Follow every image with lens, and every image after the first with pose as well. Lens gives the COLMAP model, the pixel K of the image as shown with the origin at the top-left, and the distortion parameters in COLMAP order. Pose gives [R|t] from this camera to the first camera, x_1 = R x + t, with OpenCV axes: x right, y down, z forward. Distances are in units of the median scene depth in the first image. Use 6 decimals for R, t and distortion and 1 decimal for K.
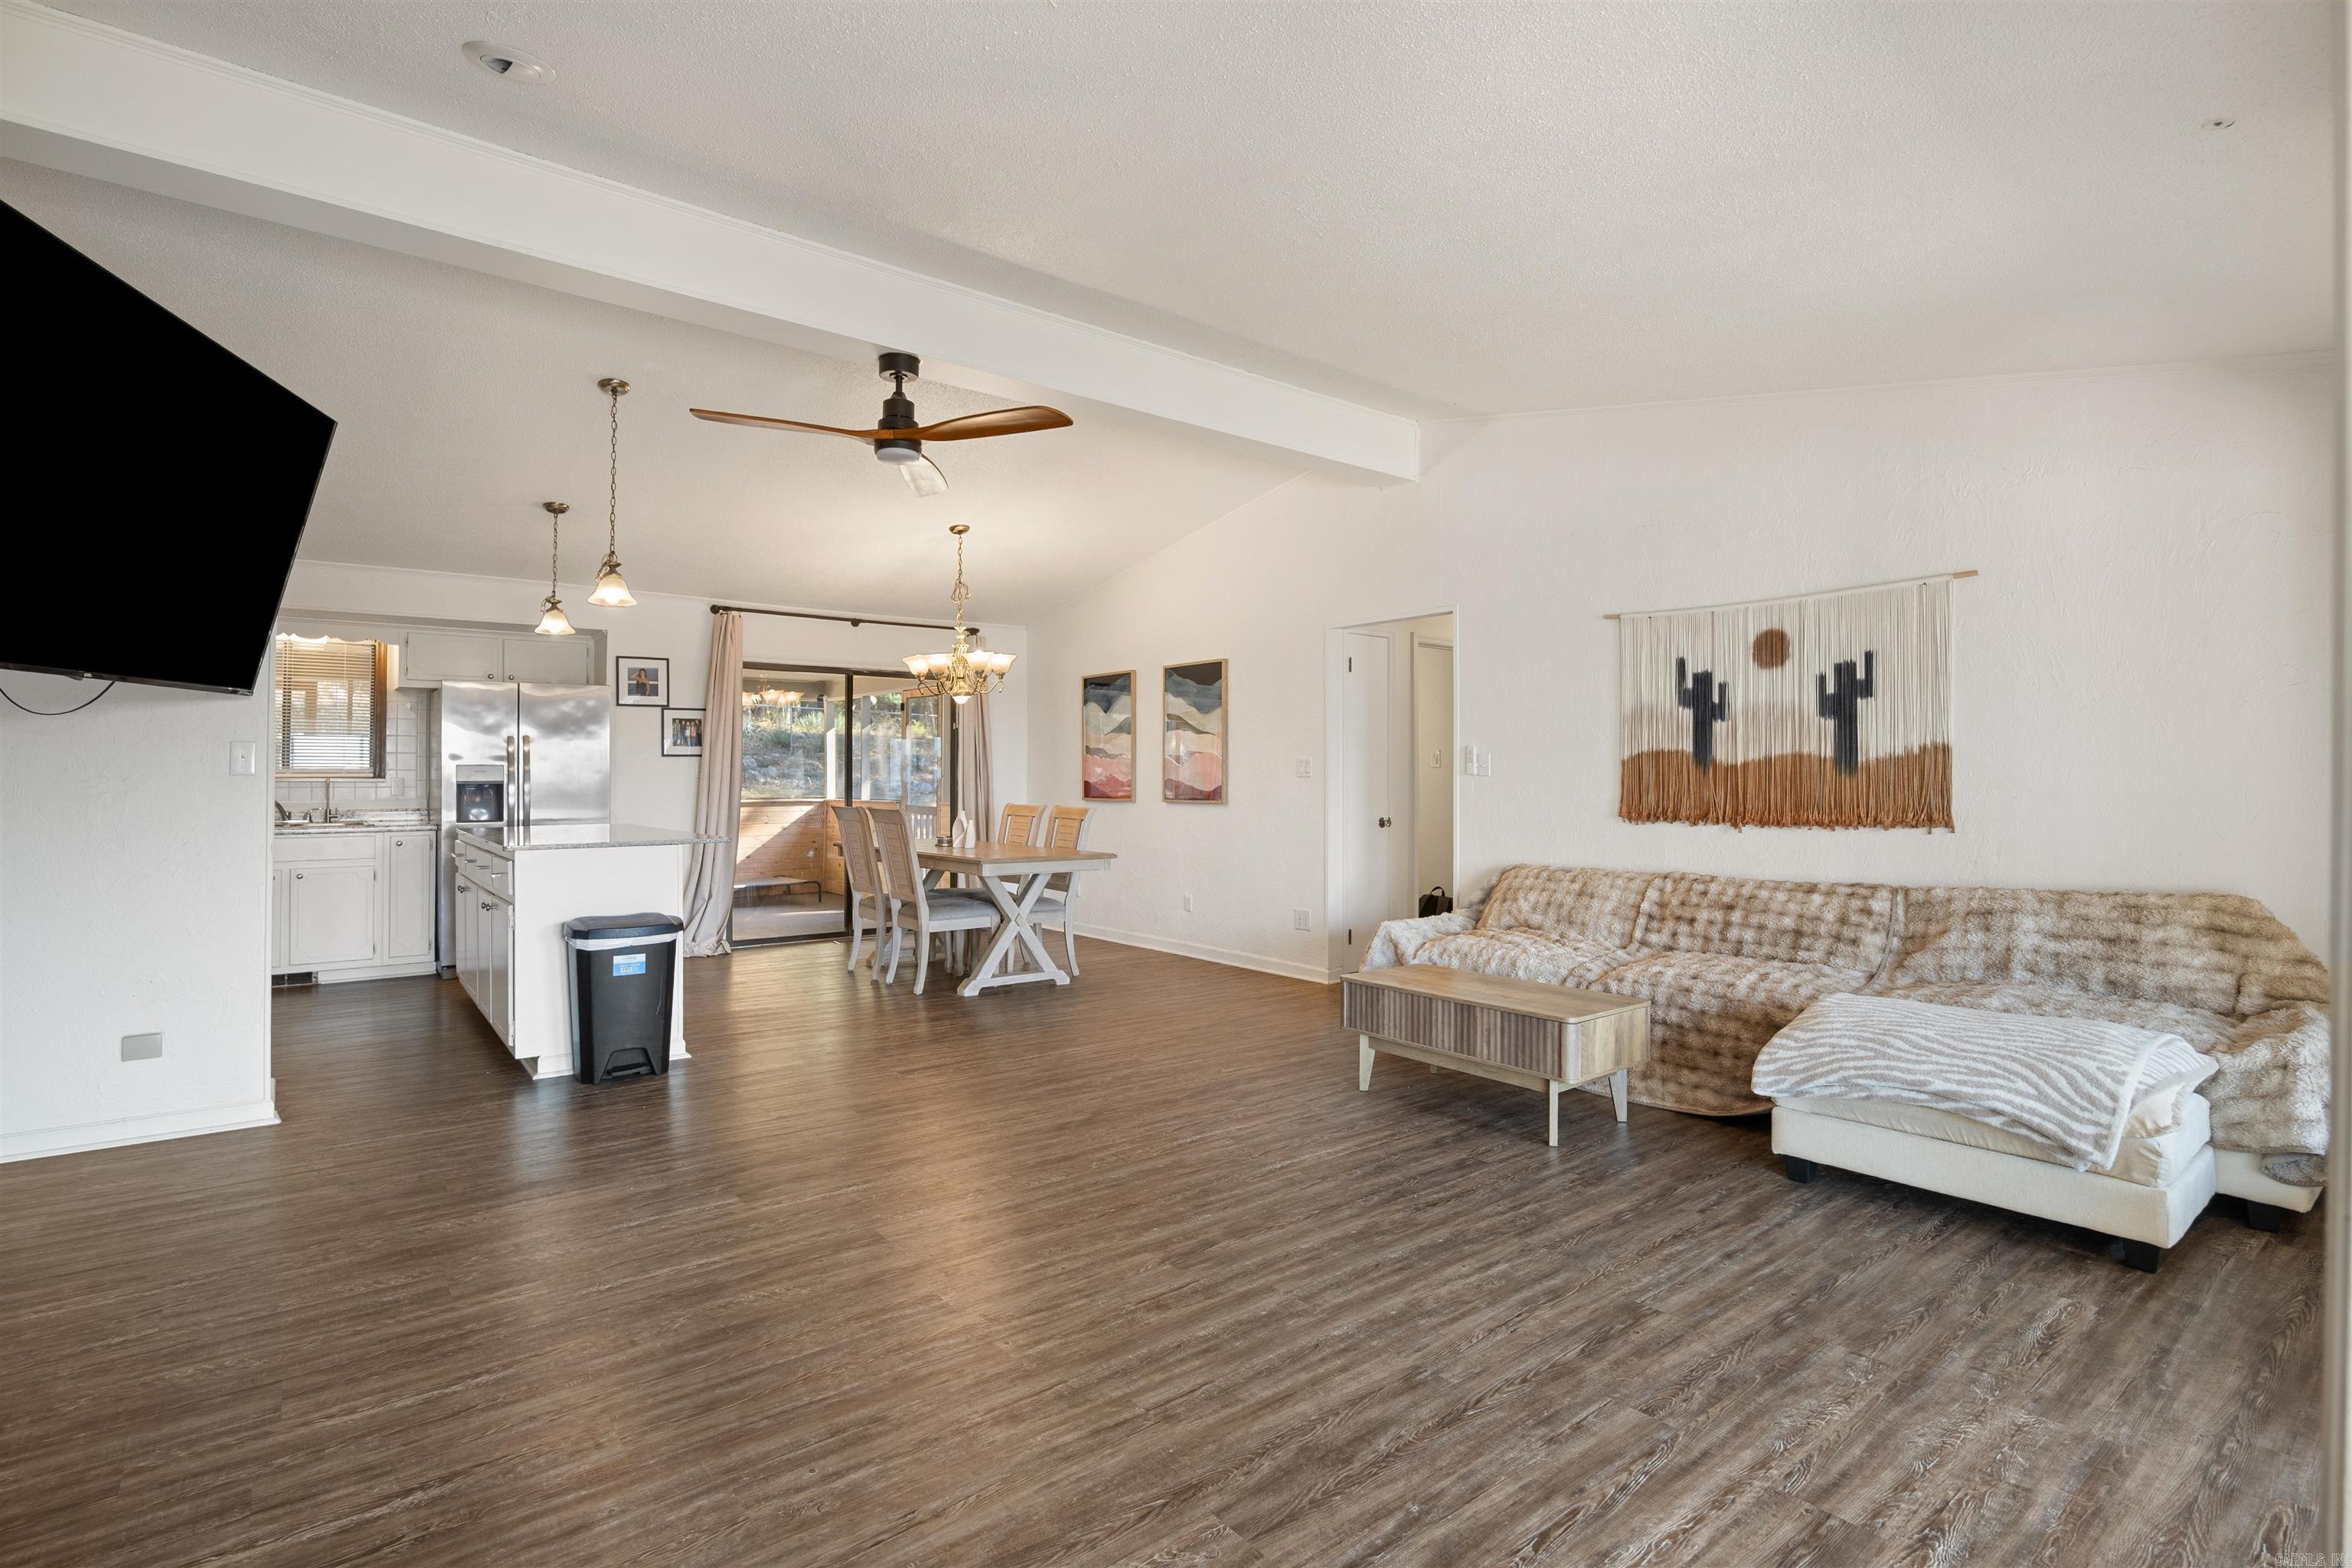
lens RADIAL K [[1120.5, 0, 1176.0], [0, 1120.5, 784.0], [0, 0, 1]] dist [-0.016805, 0.001275]
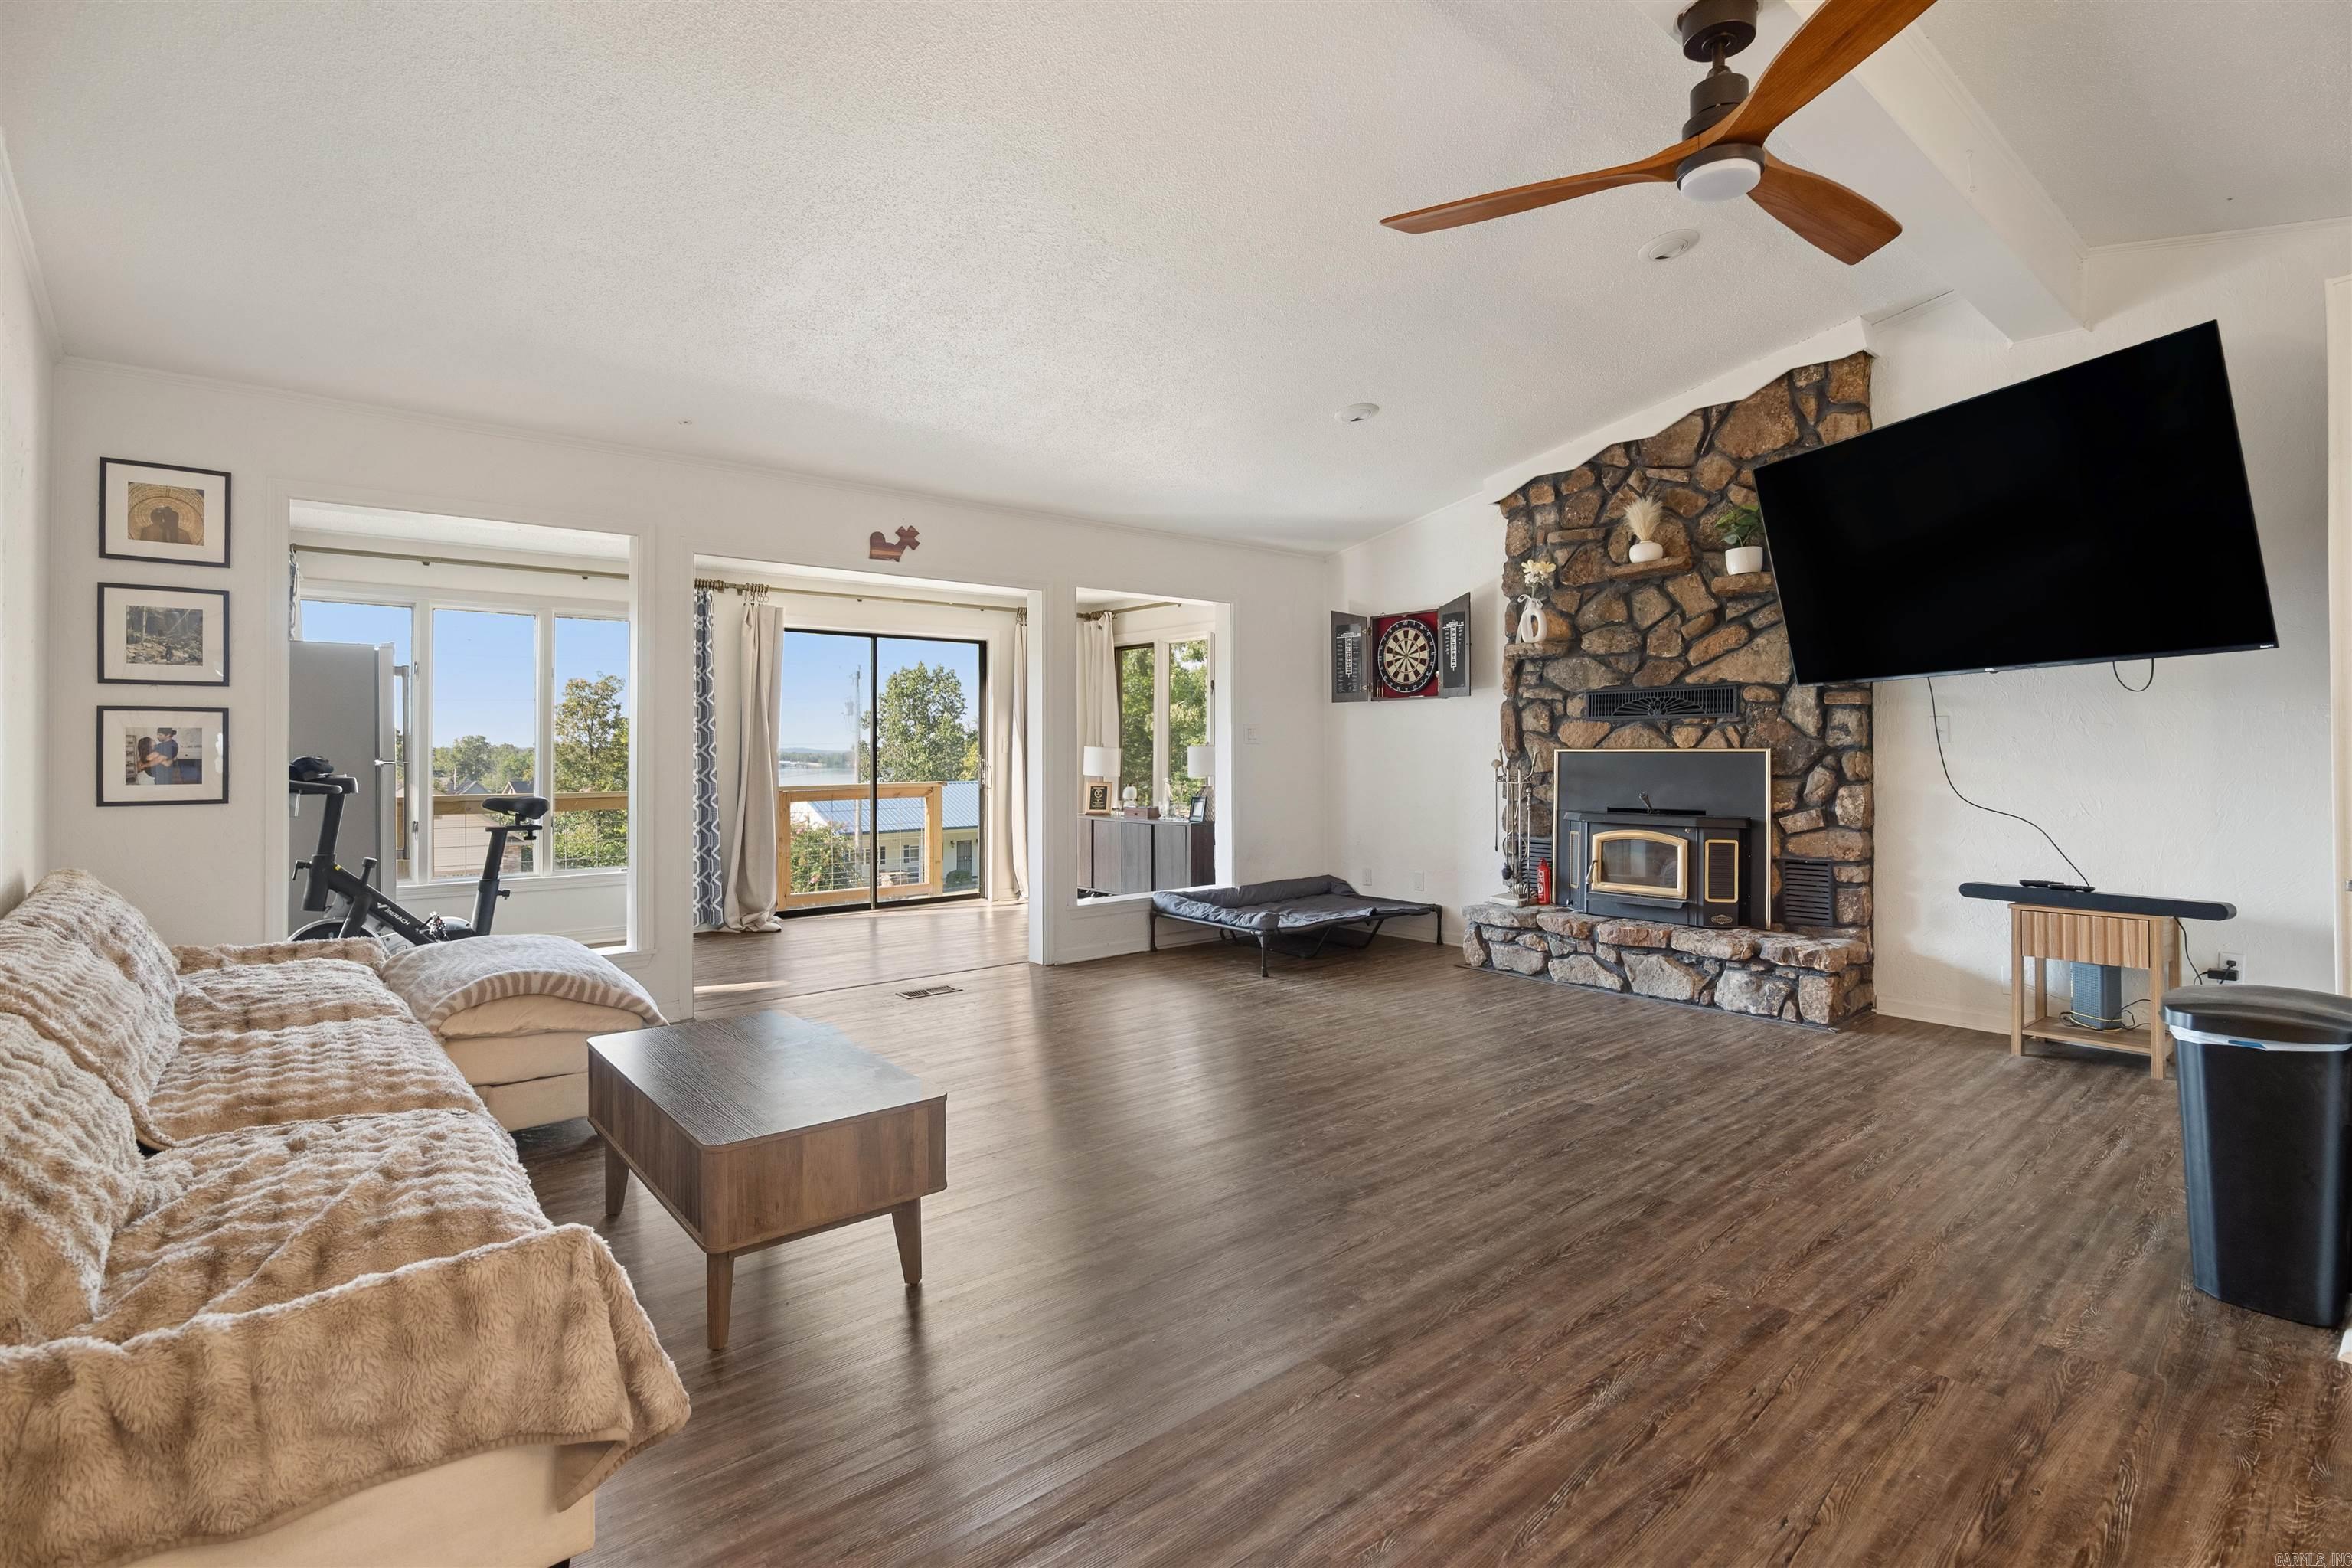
lens RADIAL K [[1106.5, 0, 1186.4], [0, 1106.5, 749.4], [0, 0, 1]] dist [-0.025572, 0.005231]
pose [[-0.999537, 0.000386, -0.030435, 0.043298], [0.000329, 0.999998, 0.001891, -0.000431], [0.030435, 0.001880, -0.999535, 1.520624]]
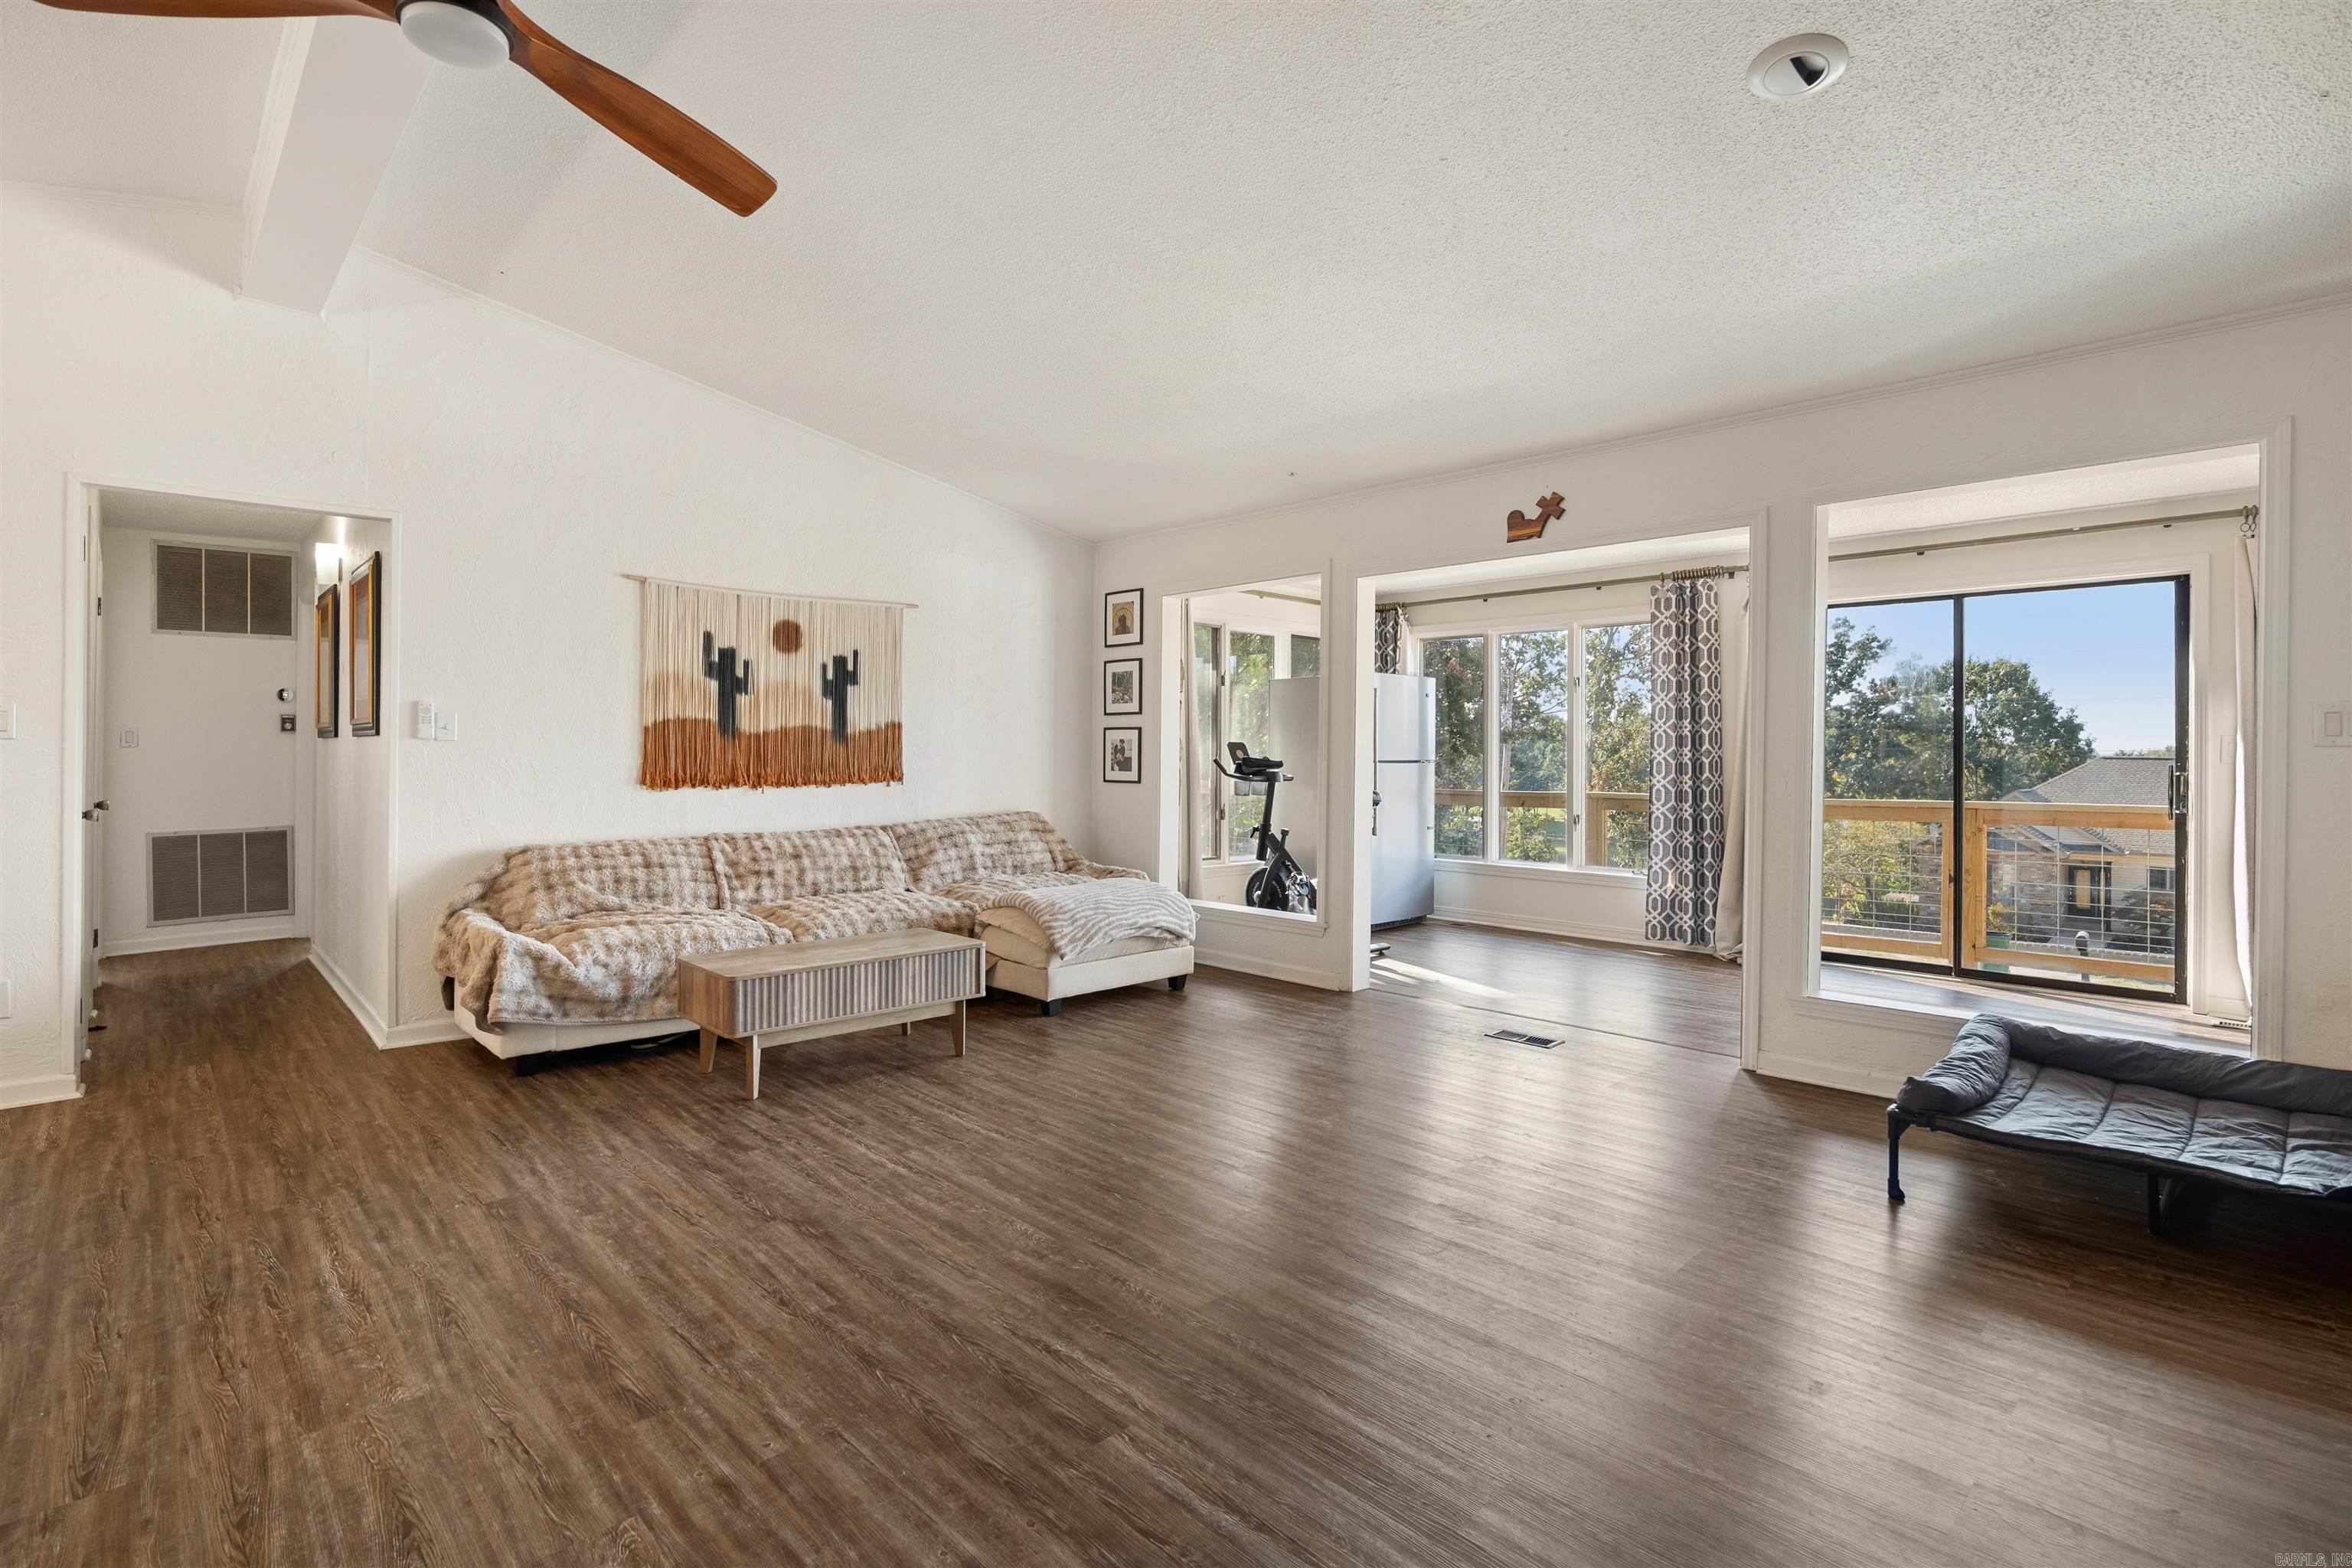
lens RADIAL K [[1106.5, 0, 1186.4], [0, 1106.5, 749.4], [0, 0, 1]] dist [-0.025572, 0.005231]
pose [[-0.095494, -0.000367, 0.995430, -0.705926], [-0.001115, 0.999999, 0.000261, -0.002295], [-0.995429, -0.001084, -0.095494, 0.721131]]
